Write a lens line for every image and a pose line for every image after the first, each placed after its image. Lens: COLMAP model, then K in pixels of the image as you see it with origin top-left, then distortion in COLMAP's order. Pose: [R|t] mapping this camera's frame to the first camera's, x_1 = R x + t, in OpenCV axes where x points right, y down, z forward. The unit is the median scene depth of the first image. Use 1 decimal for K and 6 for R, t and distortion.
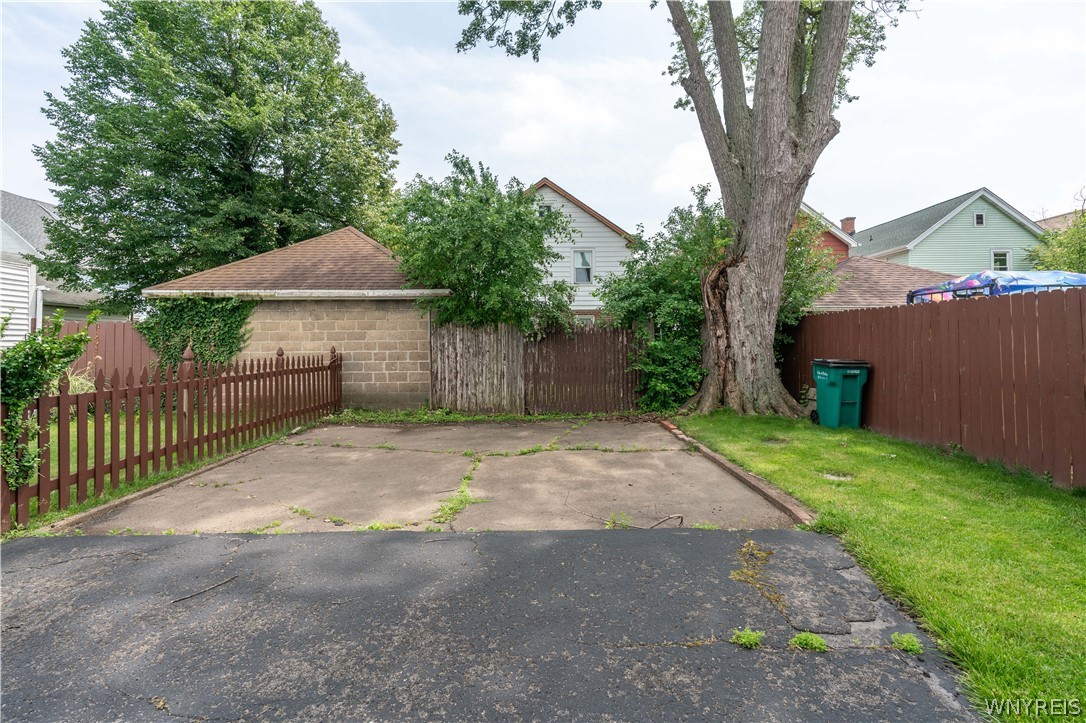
lens RADIAL K [[508.7, 0, 540.6], [0, 508.7, 350.9], [0, 0, 1]] dist [-0.012757, -0.000546]
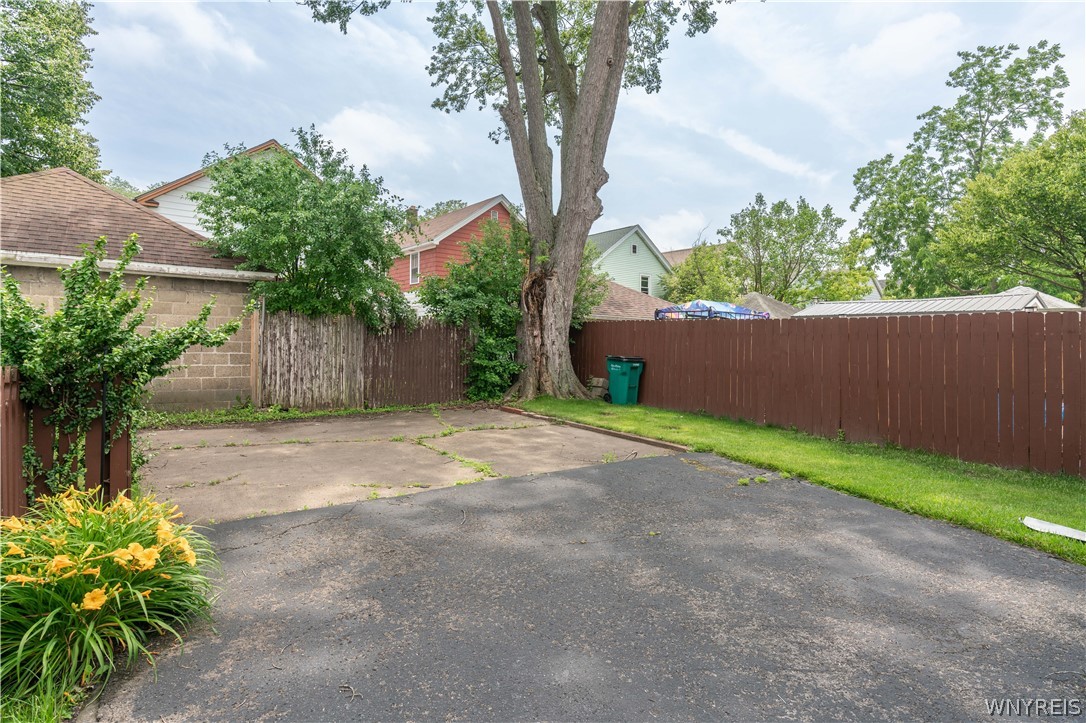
lens RADIAL K [[569.6, 0, 546.2], [0, 569.6, 365.5], [0, 0, 1]] dist [-0.012164, 0.001455]
pose [[0.805607, 0.001647, 0.592448, -0.419490], [-0.020456, 0.999477, 0.025037, 0.006910], [-0.592097, -0.032289, 0.805220, -0.107103]]
